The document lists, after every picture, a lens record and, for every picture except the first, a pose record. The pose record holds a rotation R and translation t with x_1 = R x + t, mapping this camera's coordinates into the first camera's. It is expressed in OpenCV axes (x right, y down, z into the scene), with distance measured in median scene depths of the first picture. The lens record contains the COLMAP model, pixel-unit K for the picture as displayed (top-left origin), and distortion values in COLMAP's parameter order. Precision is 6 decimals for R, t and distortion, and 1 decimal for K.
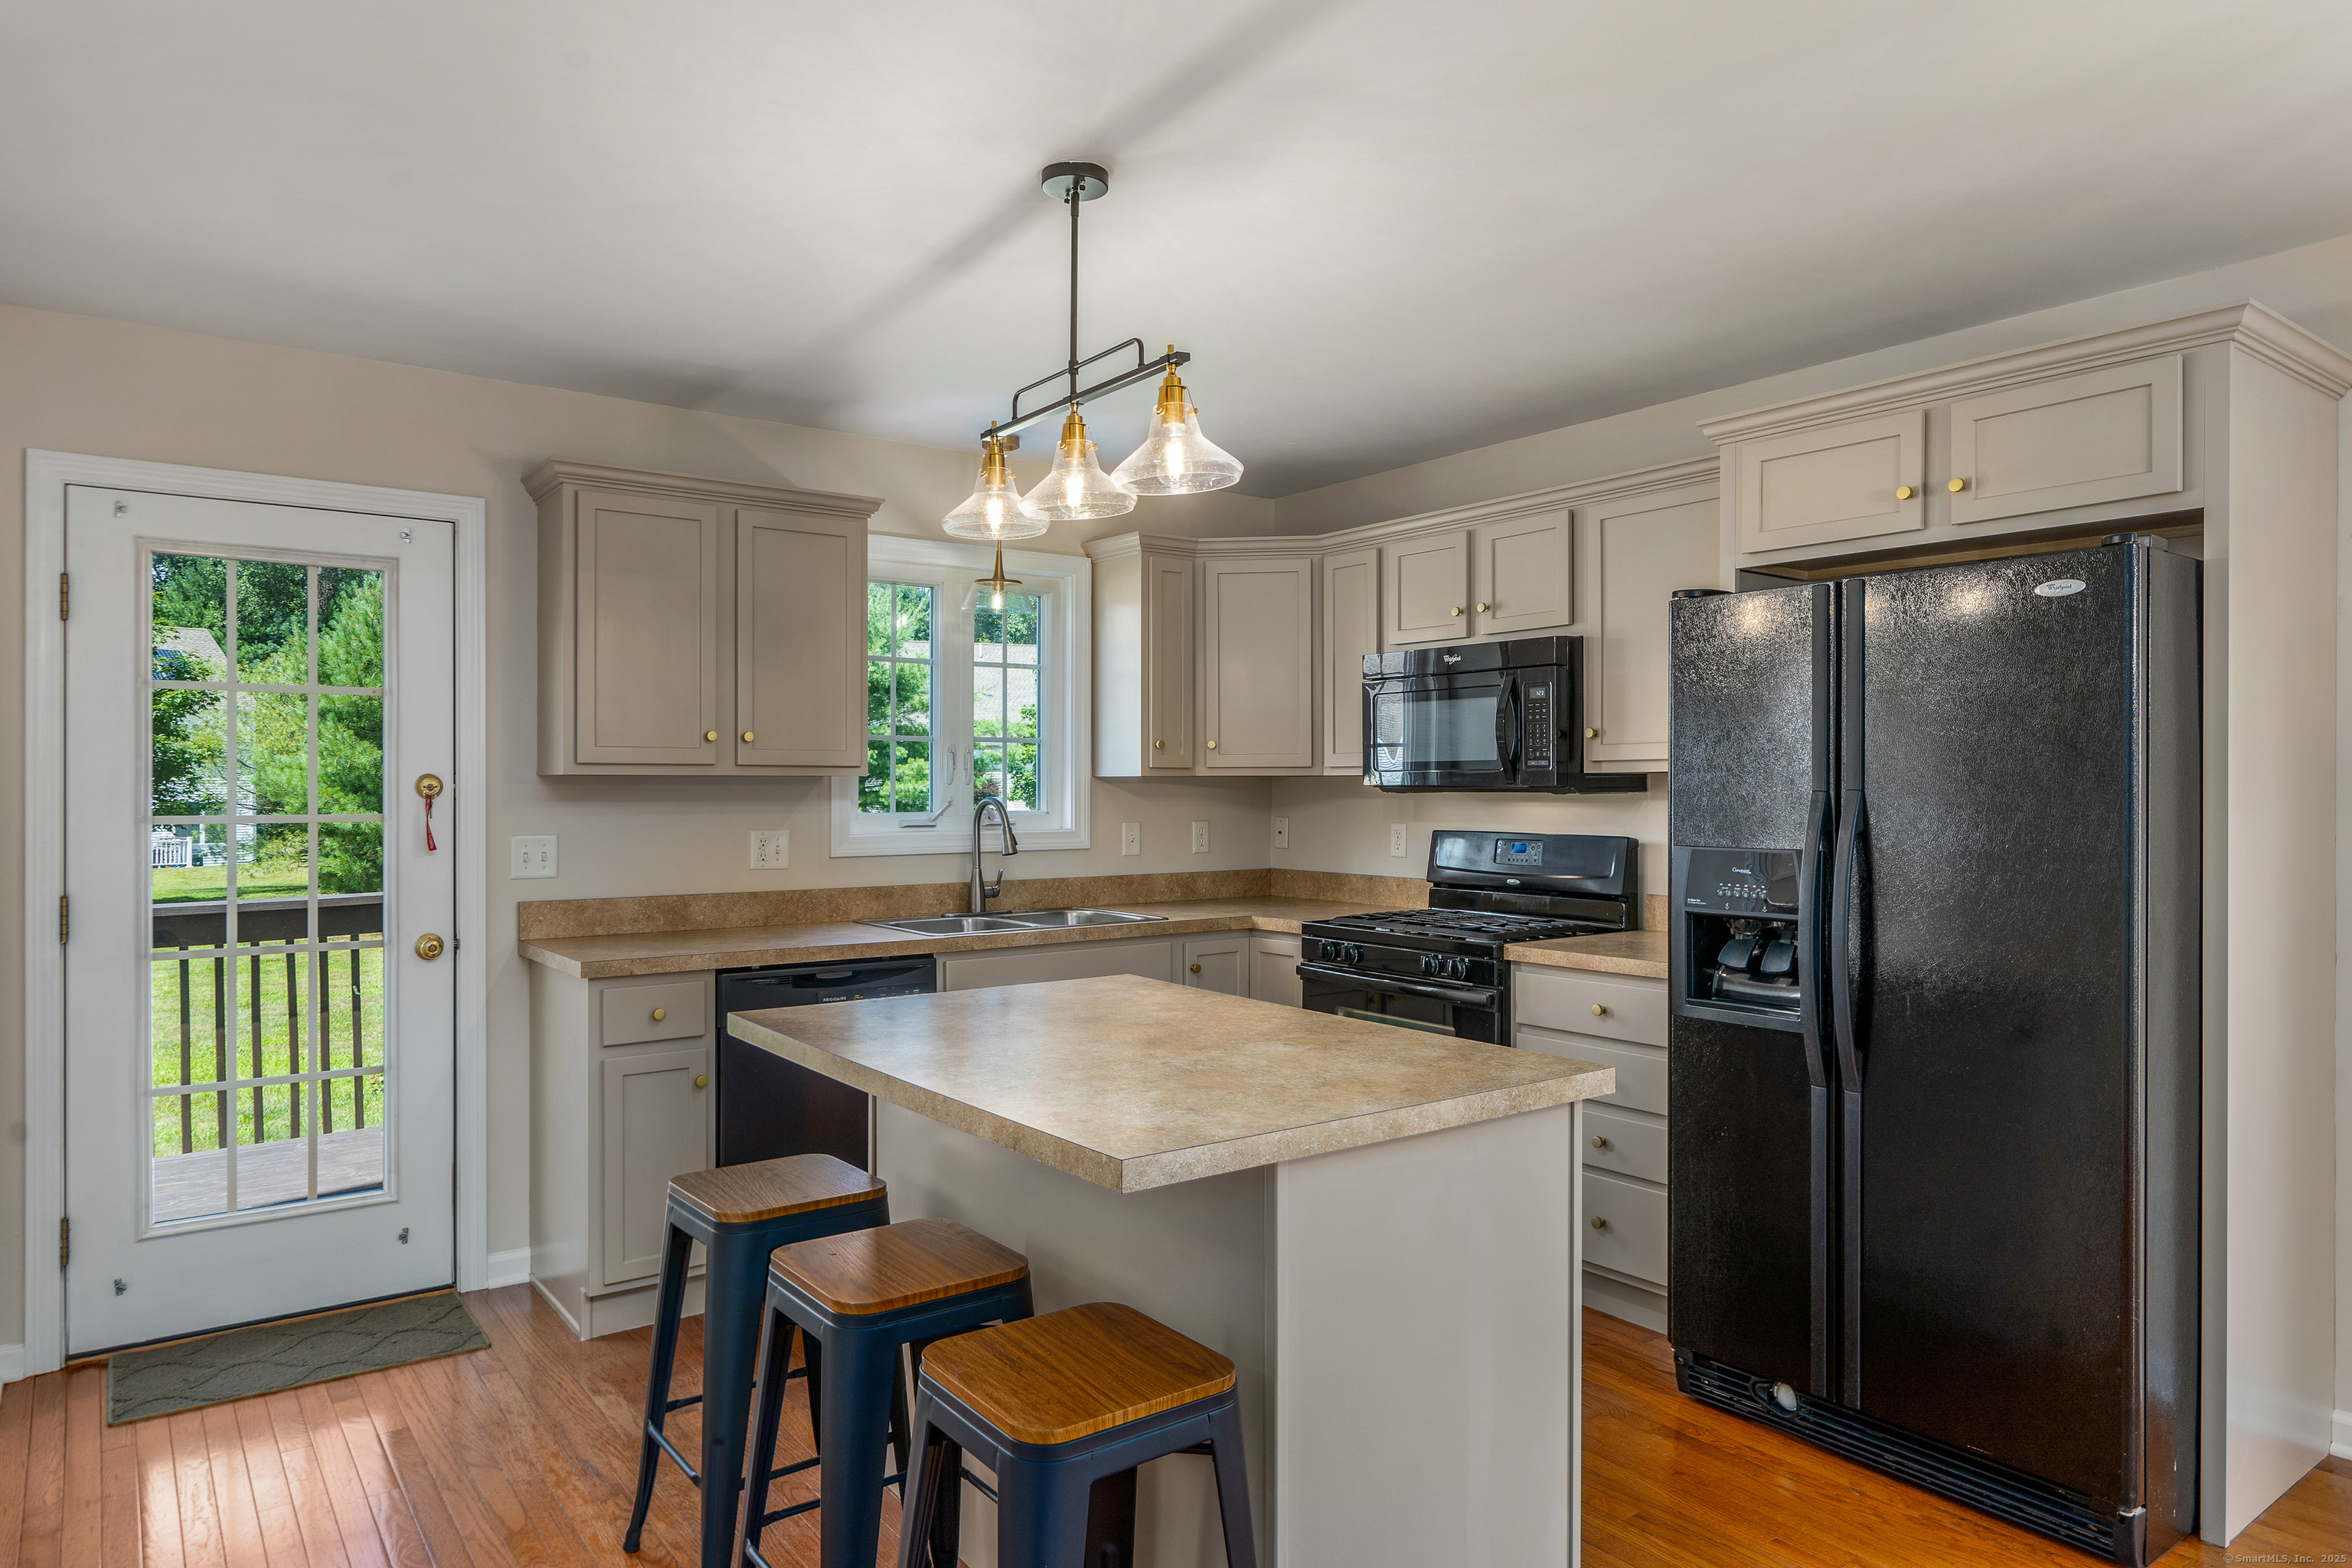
lens RADIAL K [[1427.6, 0, 1176.0], [0, 1427.6, 784.0], [0, 0, 1]] dist [-0.001760, 0.000616]
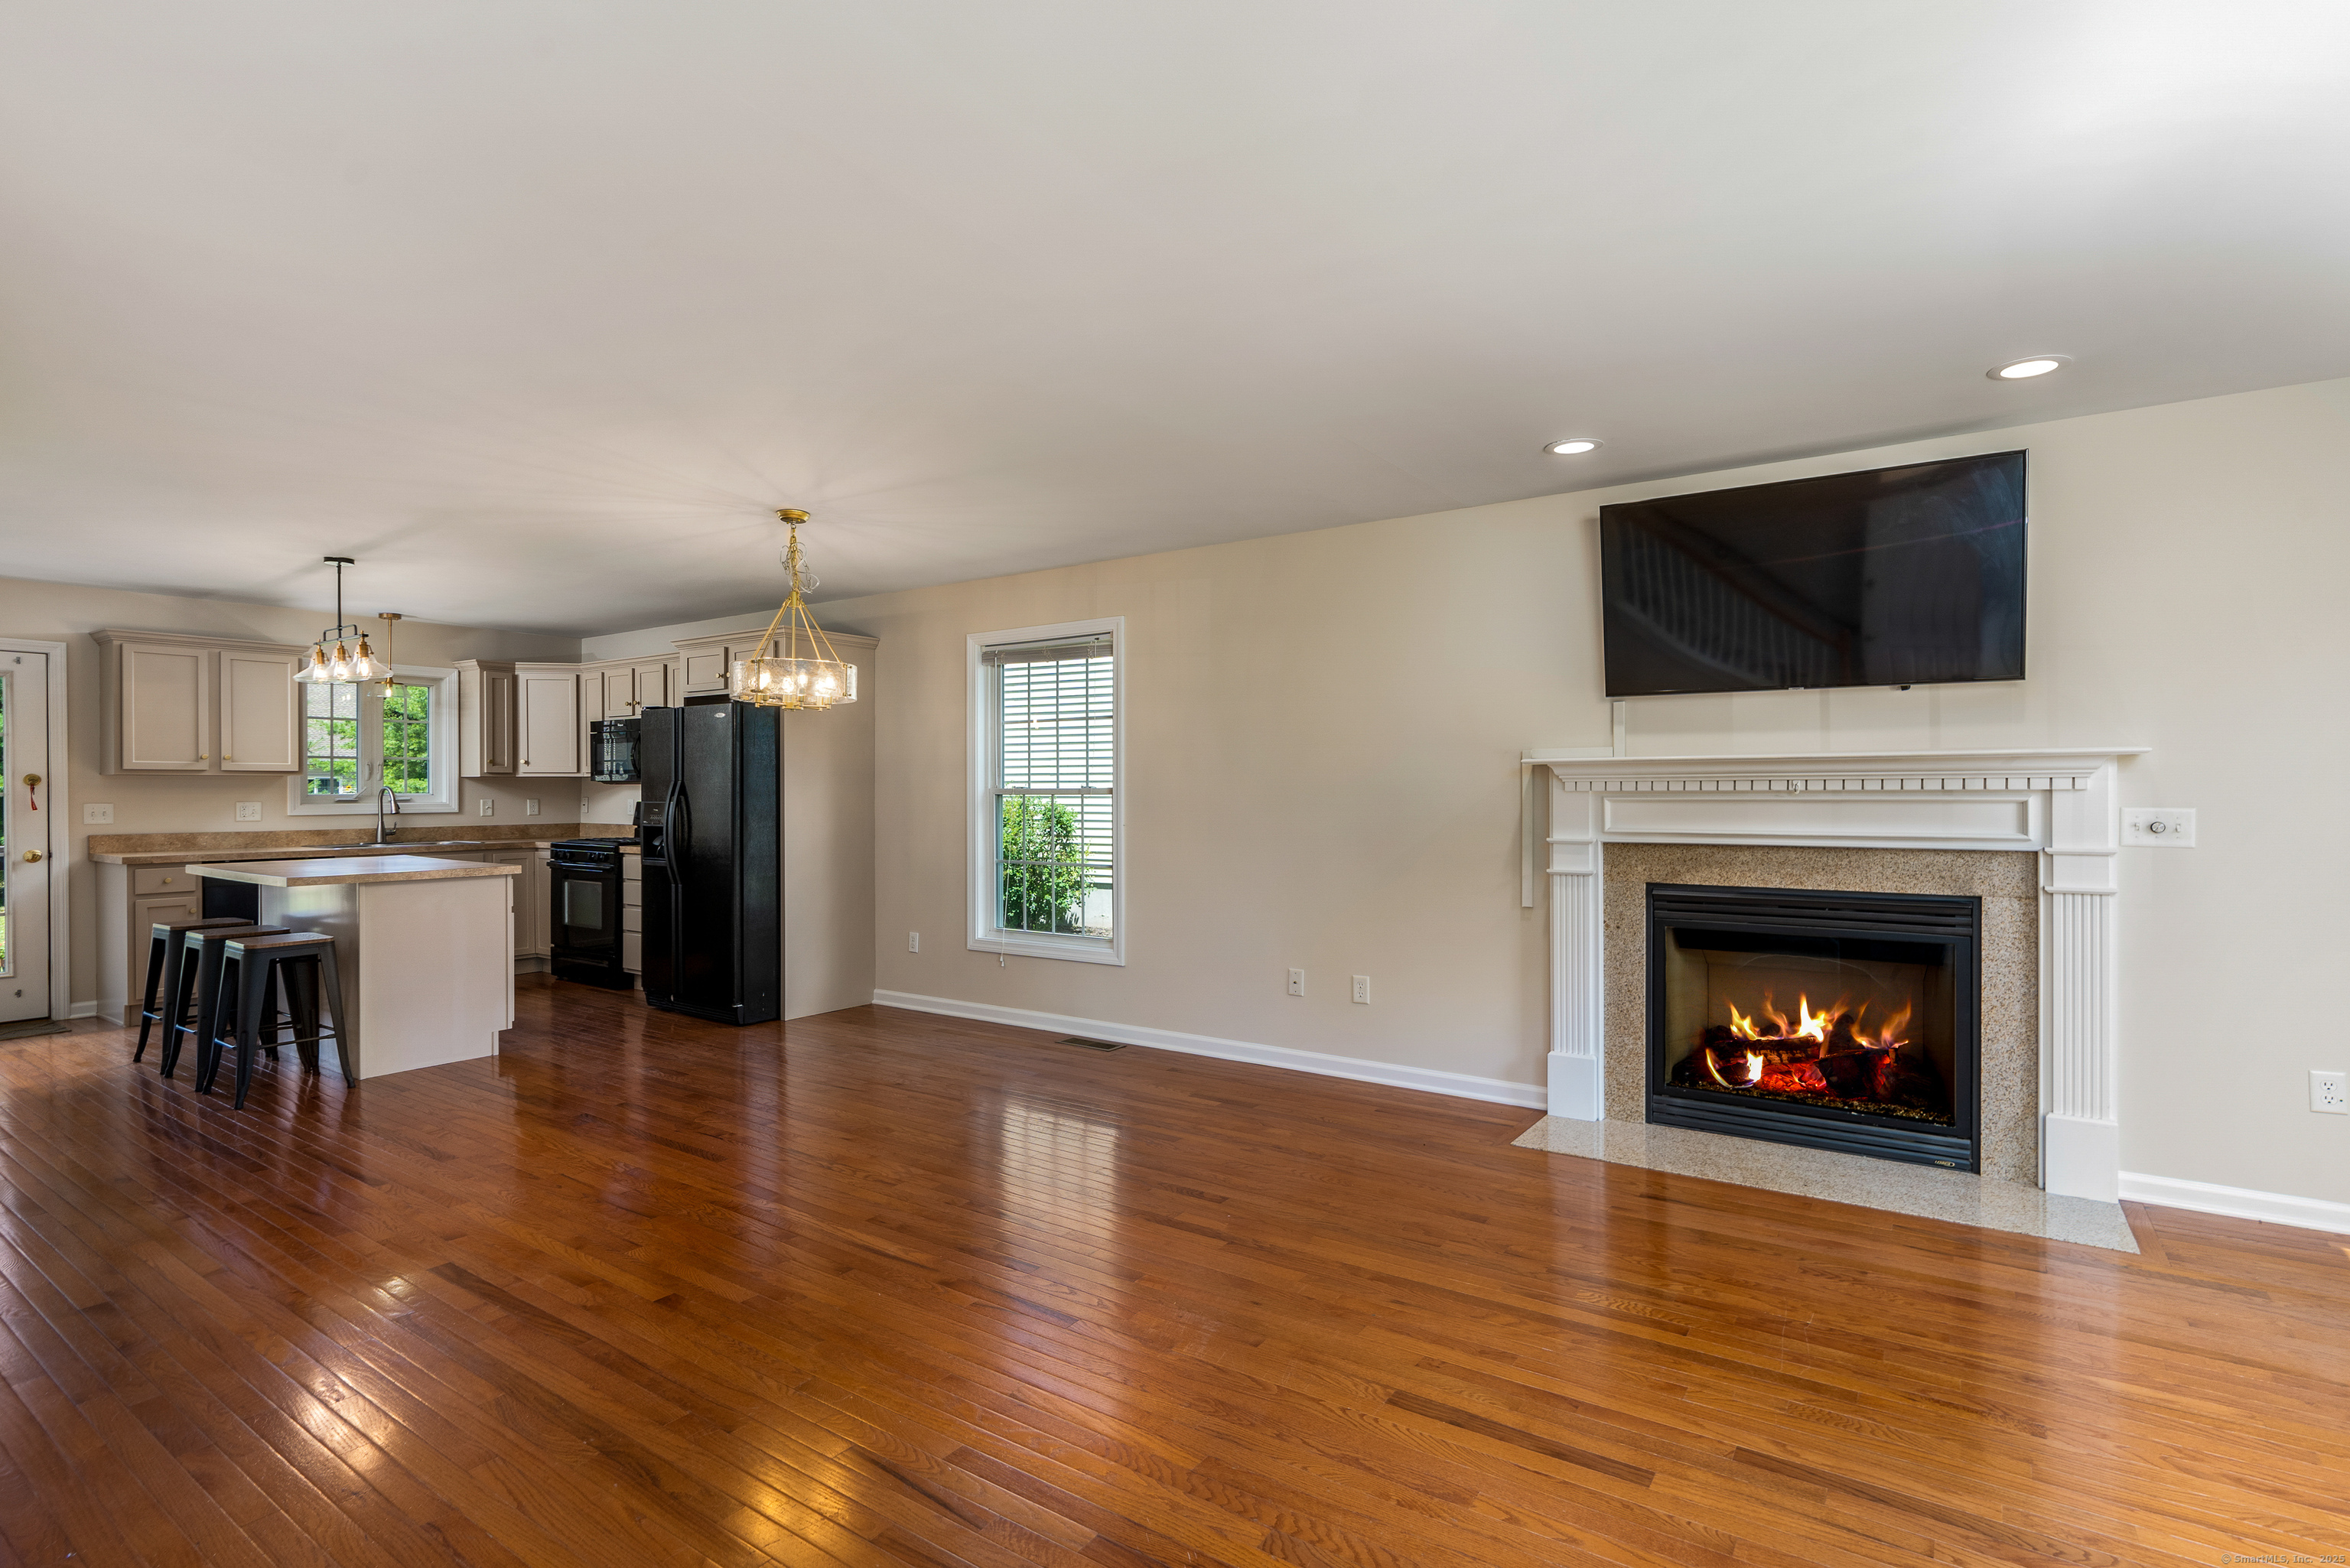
lens RADIAL K [[1100.5, 0, 1208.9], [0, 1100.5, 789.0], [0, 0, 1]] dist [0.001911, 0.000534]
pose [[0.940679, -0.003631, 0.339278, 0.480489], [0.001992, 0.999985, 0.005178, 0.008009], [-0.339291, -0.004195, 0.940672, -0.967139]]
